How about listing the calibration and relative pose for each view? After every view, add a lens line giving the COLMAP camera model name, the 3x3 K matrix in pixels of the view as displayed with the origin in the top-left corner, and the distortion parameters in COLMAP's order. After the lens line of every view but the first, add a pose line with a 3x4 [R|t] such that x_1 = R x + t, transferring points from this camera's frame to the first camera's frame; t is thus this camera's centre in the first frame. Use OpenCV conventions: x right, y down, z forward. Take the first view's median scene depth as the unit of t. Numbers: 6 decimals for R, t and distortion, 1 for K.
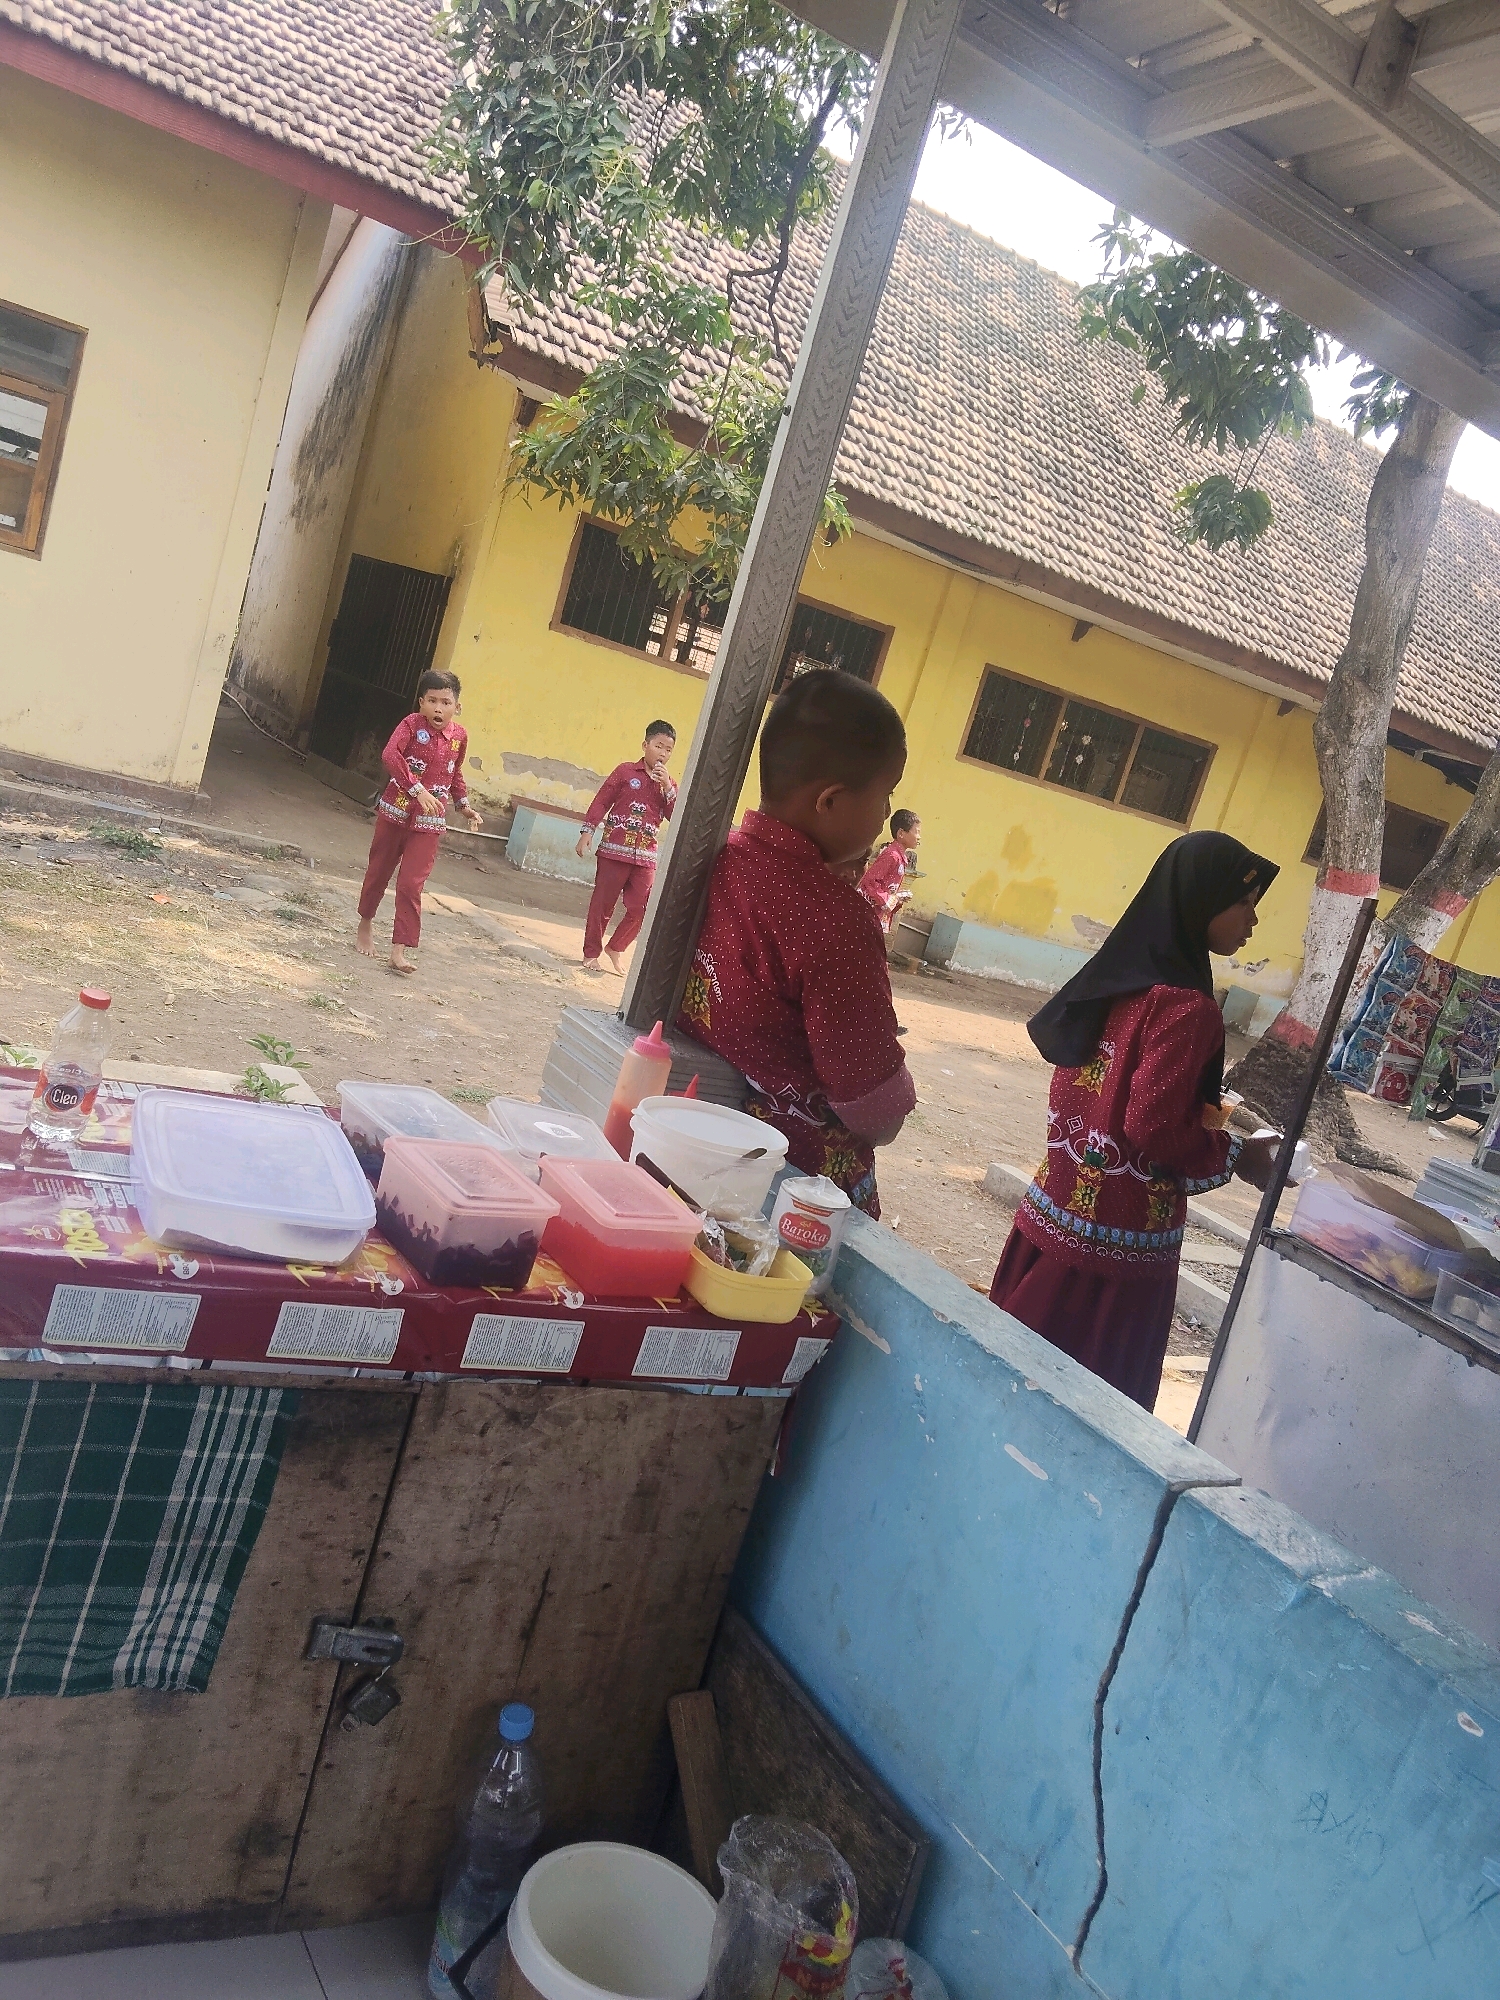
lens RADIAL K [[1658.1, 0, 757.4], [0, 1658.1, 1017.9], [0, 0, 1]] dist [0.167954, -0.275071]
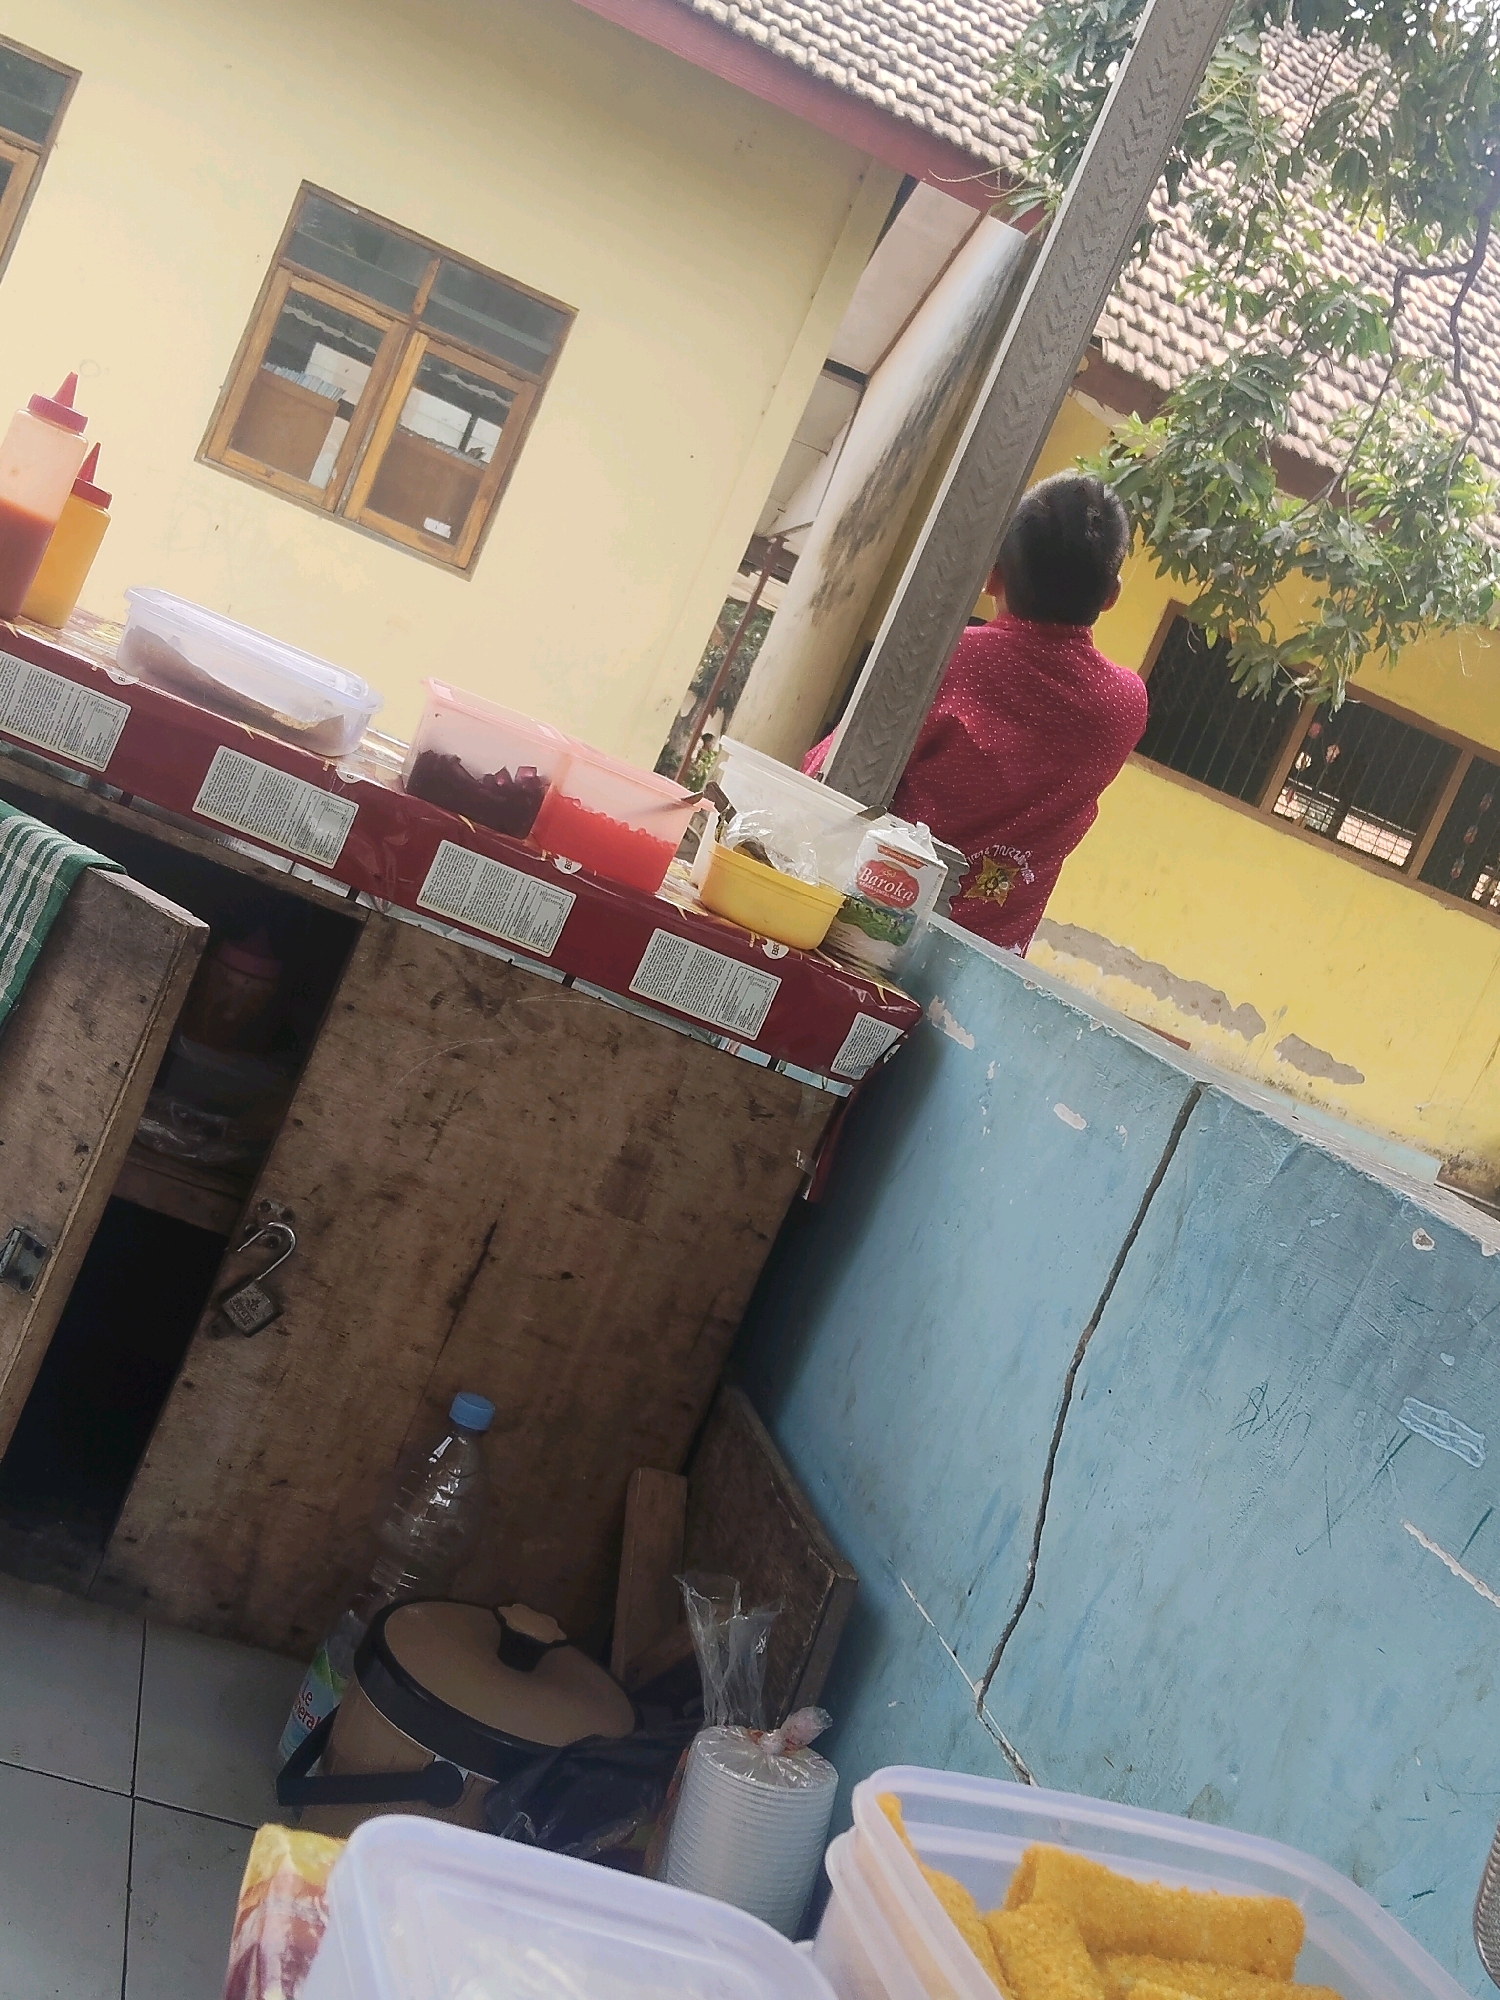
lens RADIAL K [[2519.0, 0, 791.6], [0, 2519.0, 998.5], [0, 0, 1]] dist [0.082468, 0.030053]
pose [[0.950095, 0.126209, -0.285291, 0.321189], [-0.181685, 0.967269, -0.177150, 0.391313], [0.253595, 0.220142, 0.941927, -0.107397]]
